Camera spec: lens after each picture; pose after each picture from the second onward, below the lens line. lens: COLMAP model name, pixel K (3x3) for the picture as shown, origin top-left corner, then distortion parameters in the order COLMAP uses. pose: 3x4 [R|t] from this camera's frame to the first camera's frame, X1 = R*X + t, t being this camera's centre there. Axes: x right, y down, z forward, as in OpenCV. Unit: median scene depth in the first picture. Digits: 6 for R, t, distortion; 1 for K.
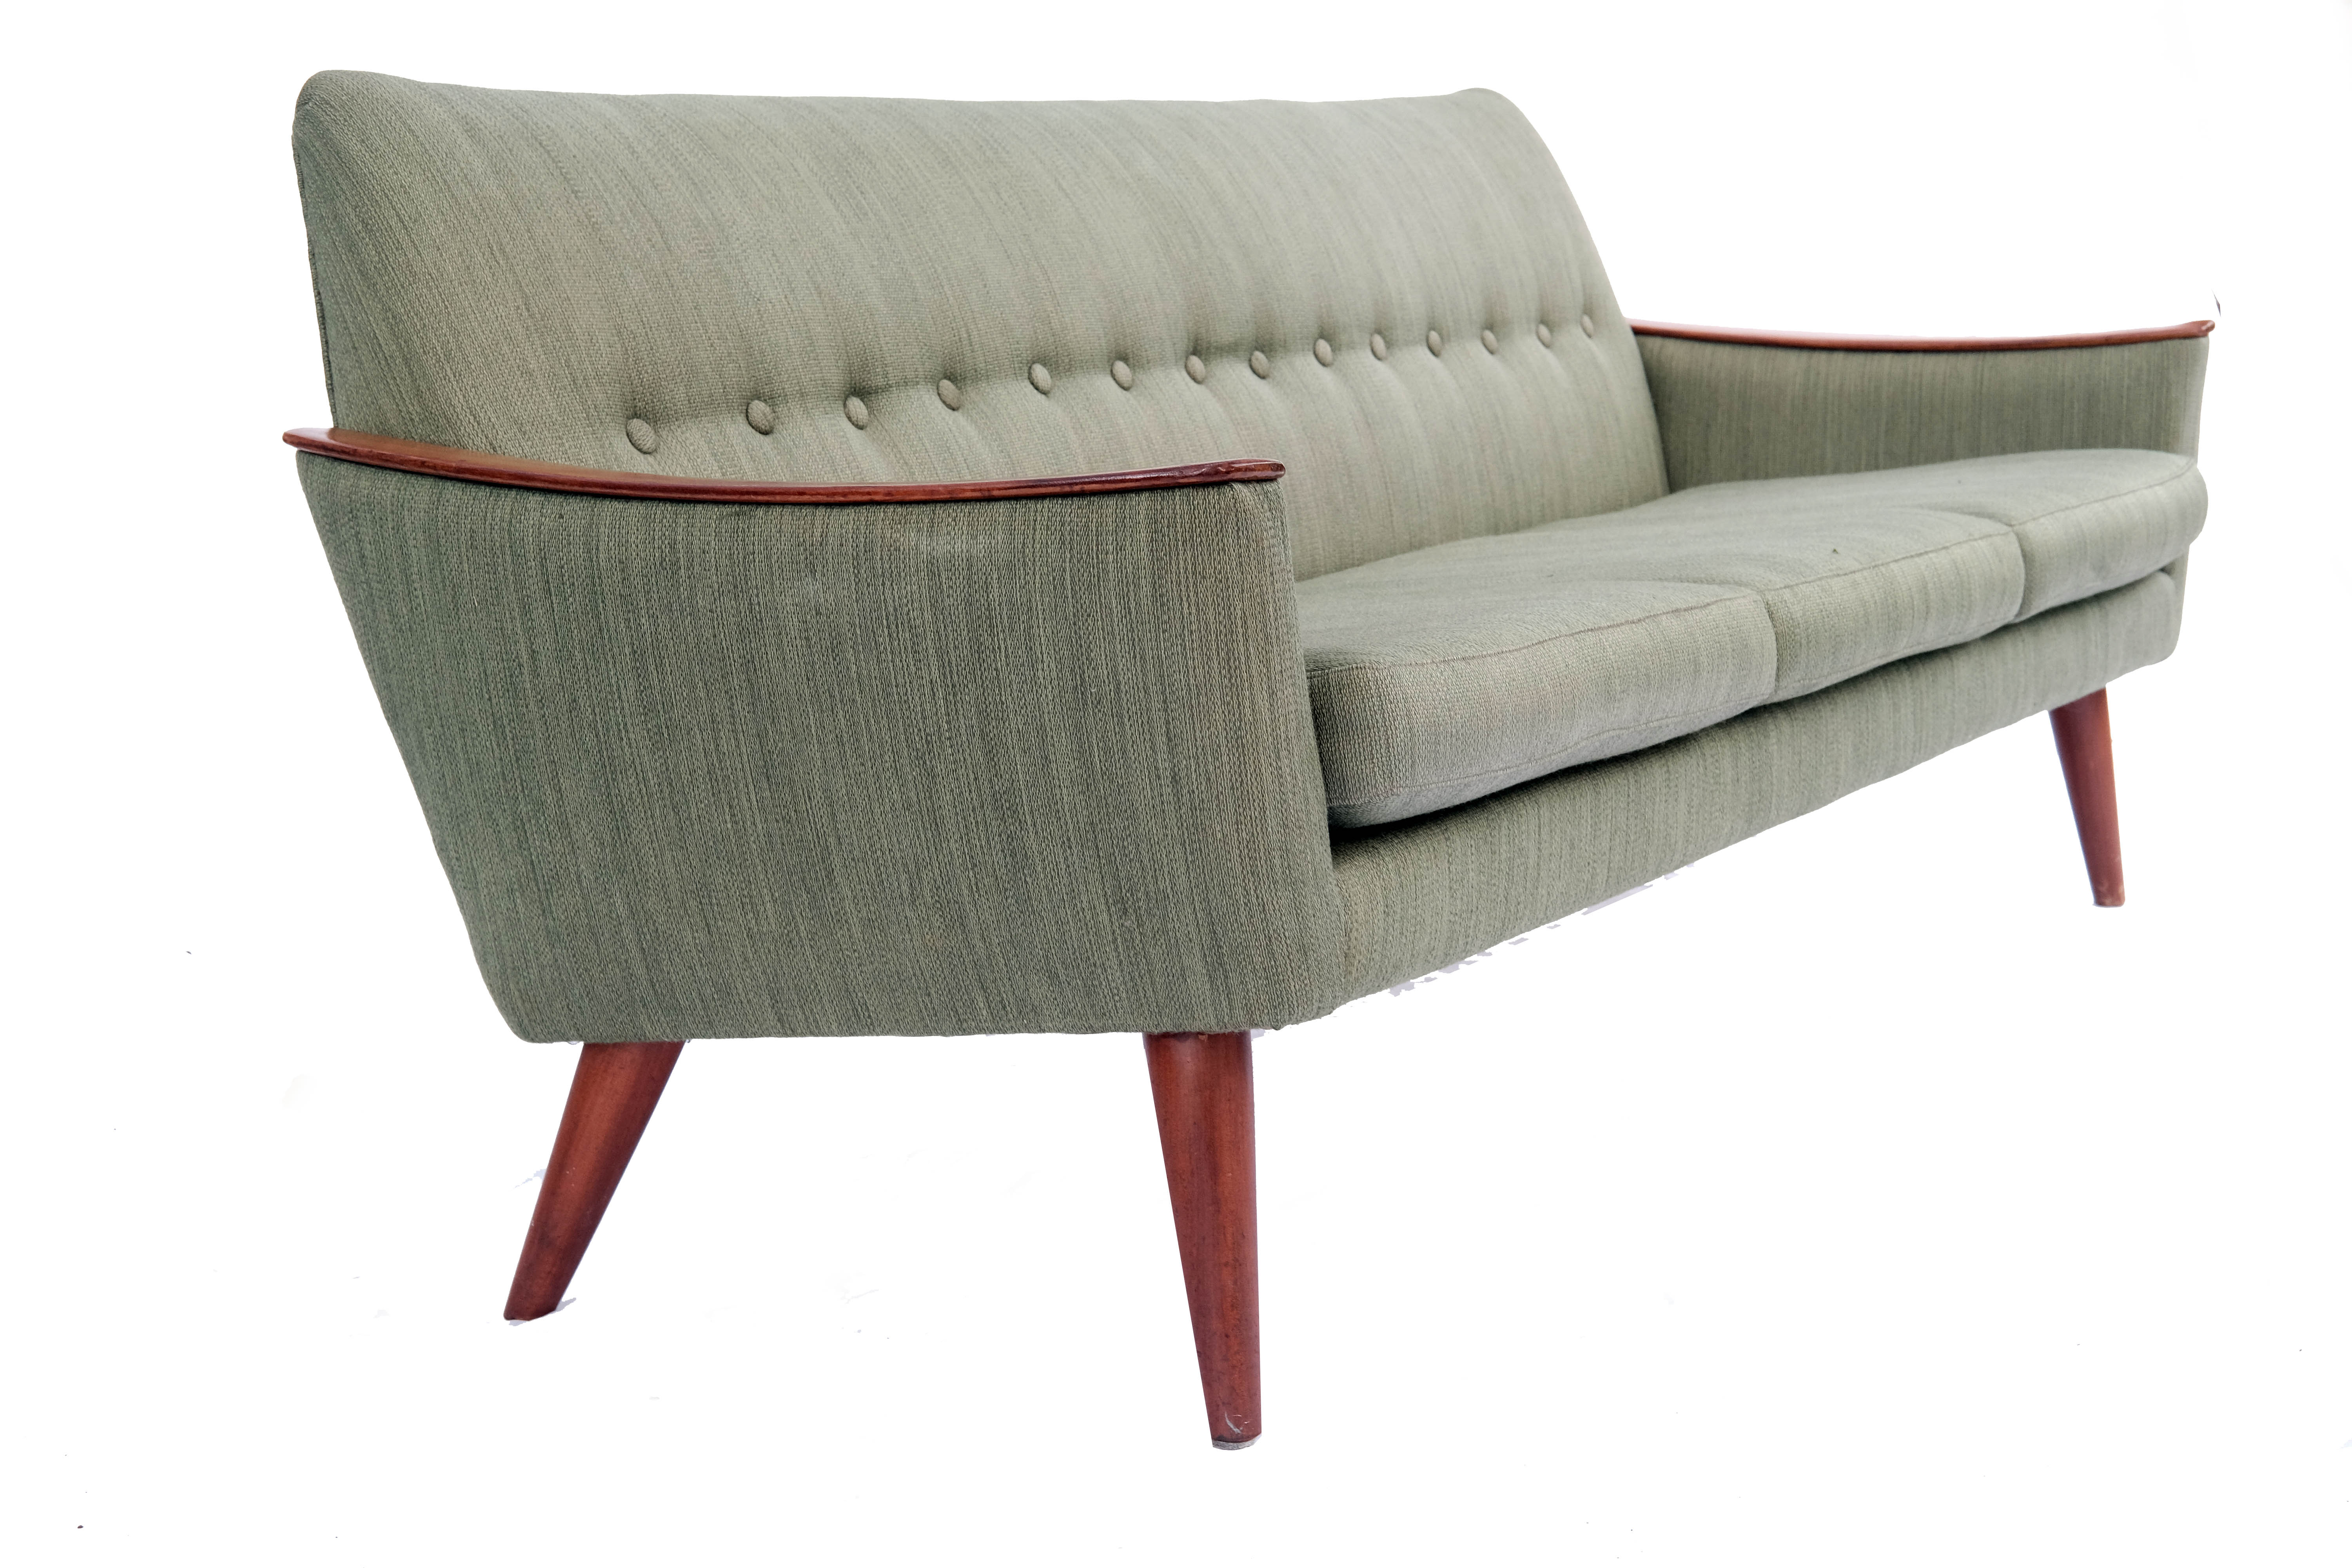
lens RADIAL K [[3677.7, 0, 1098.6], [0, 3677.7, 859.6], [0, 0, 1]] dist [-0.024015, 0.000000]
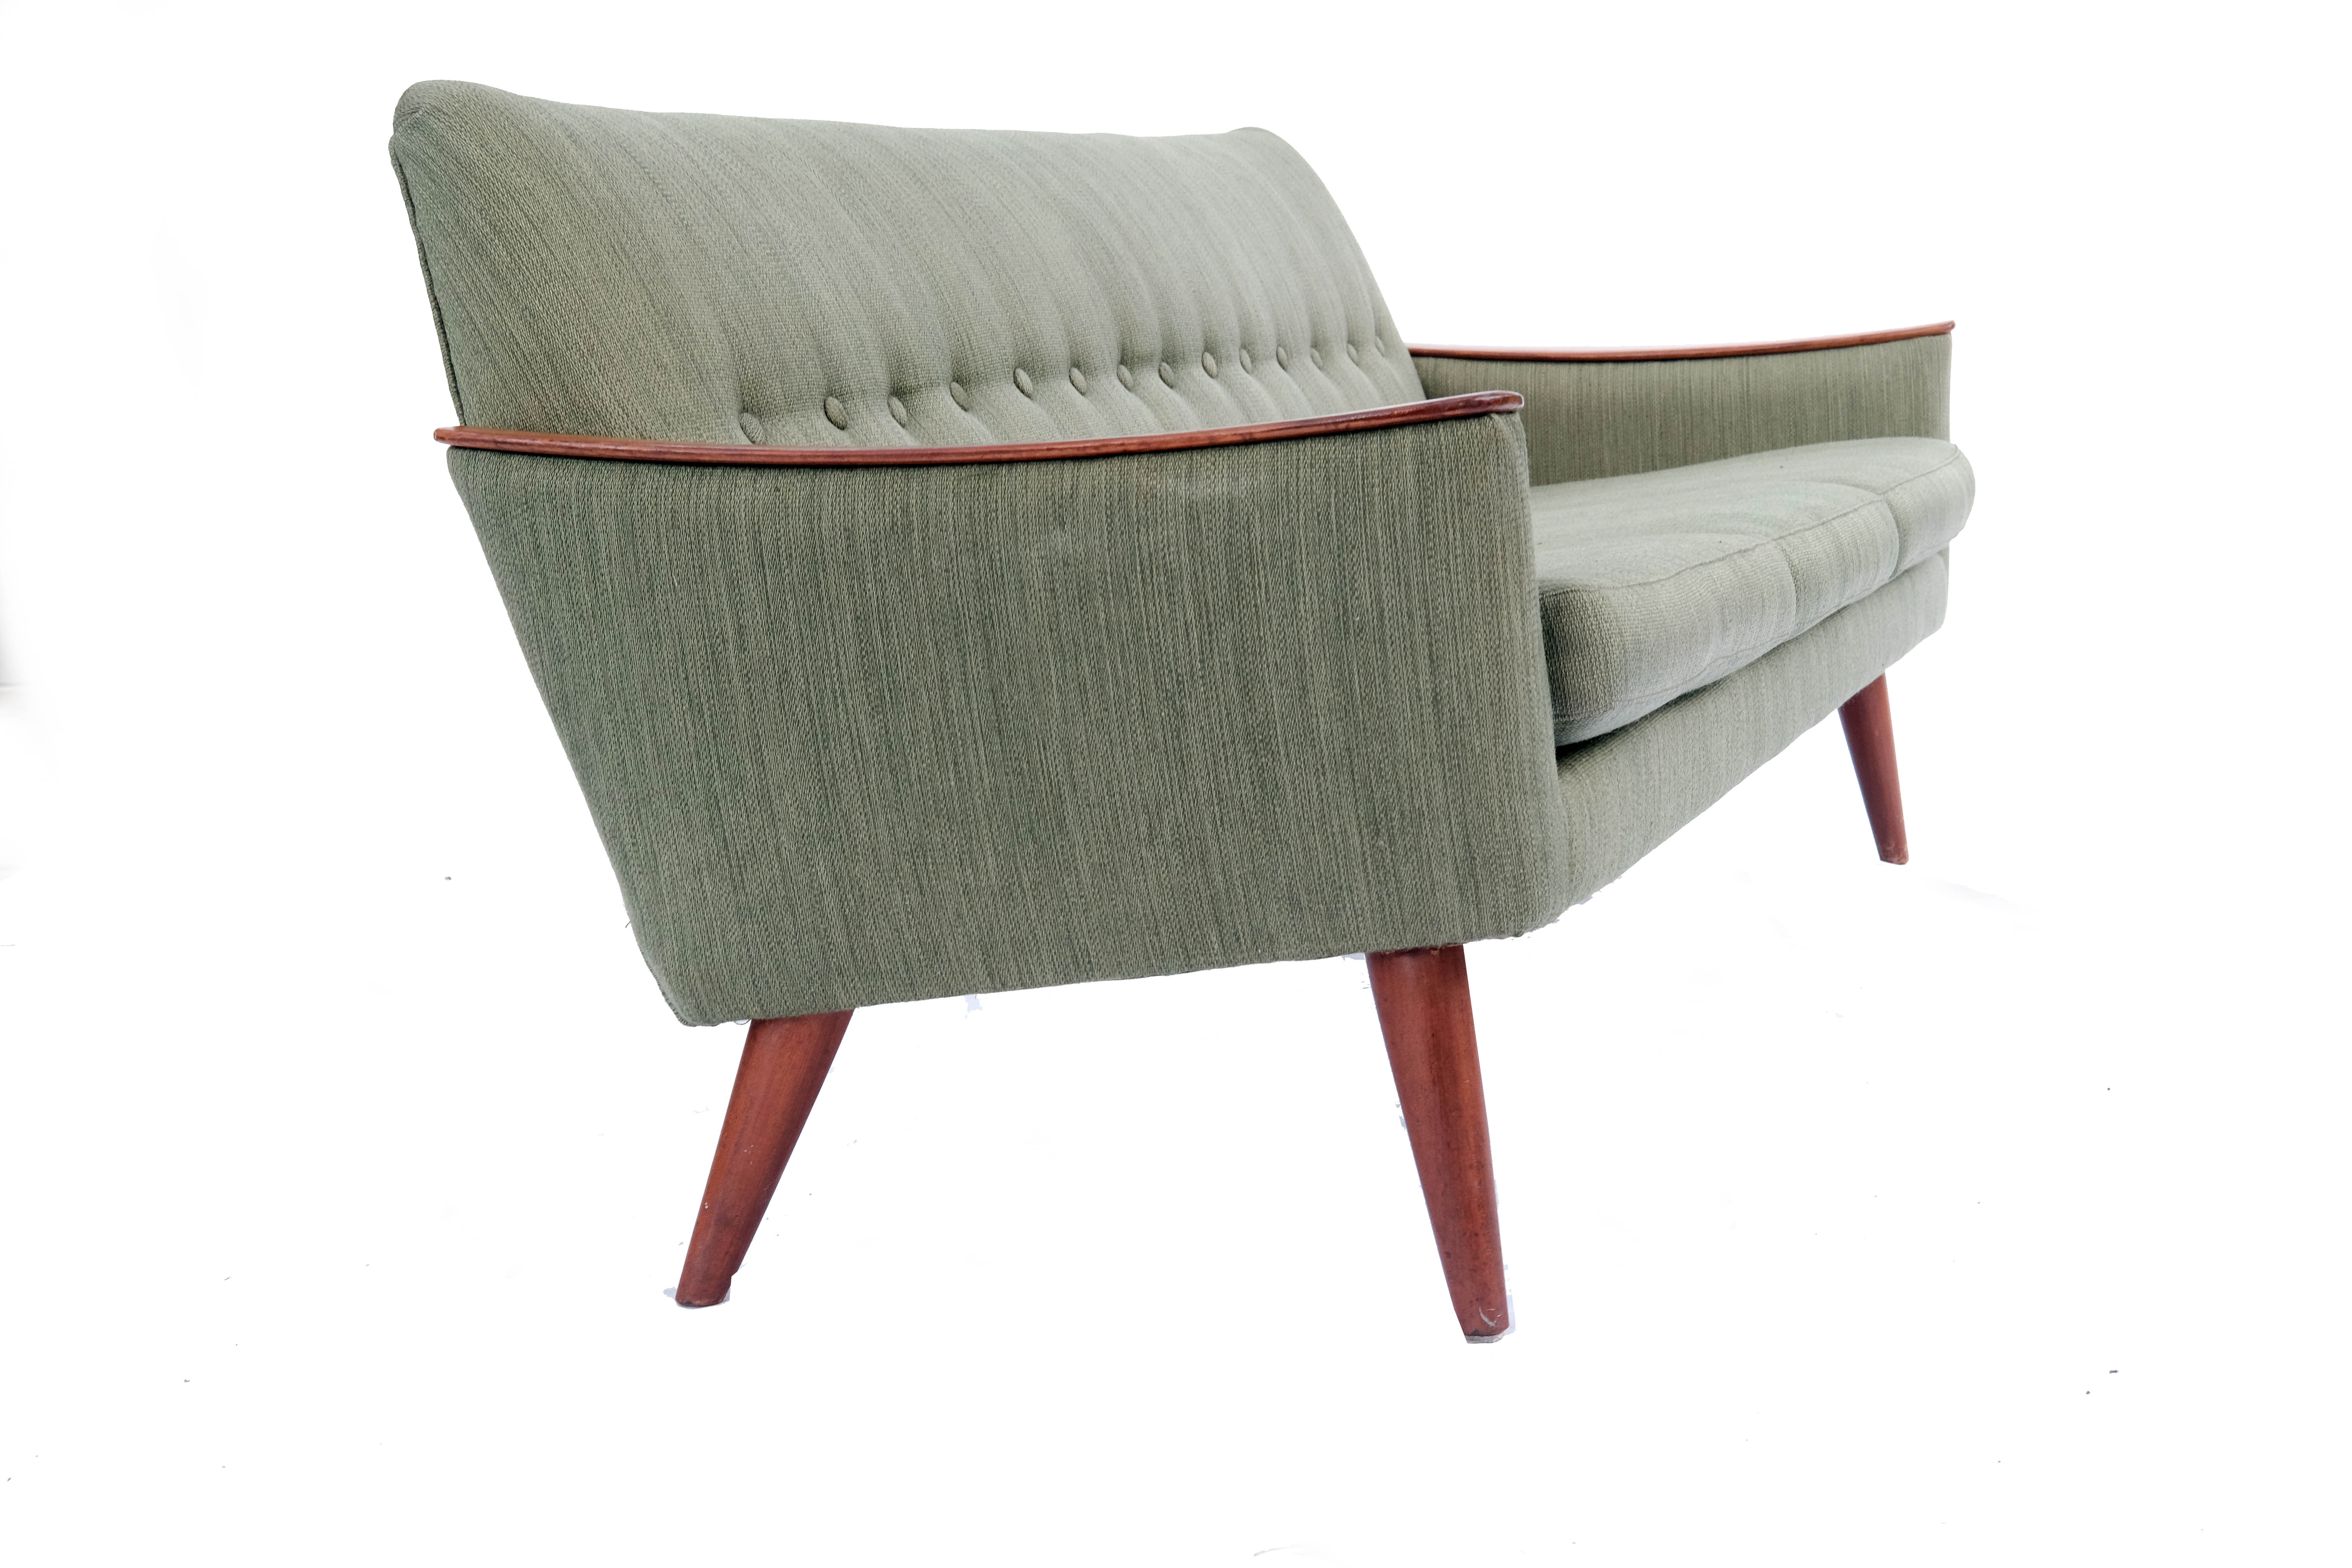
lens RADIAL K [[3677.7, 0, 1168.0], [0, 3677.7, 789.1], [0, 0, 1]] dist [-0.024015, 0.000000]
pose [[0.978861, -0.057146, 0.196382, -0.233589], [0.067403, 0.996667, -0.045947, 0.041948], [-0.193102, 0.058212, 0.979450, -0.017971]]
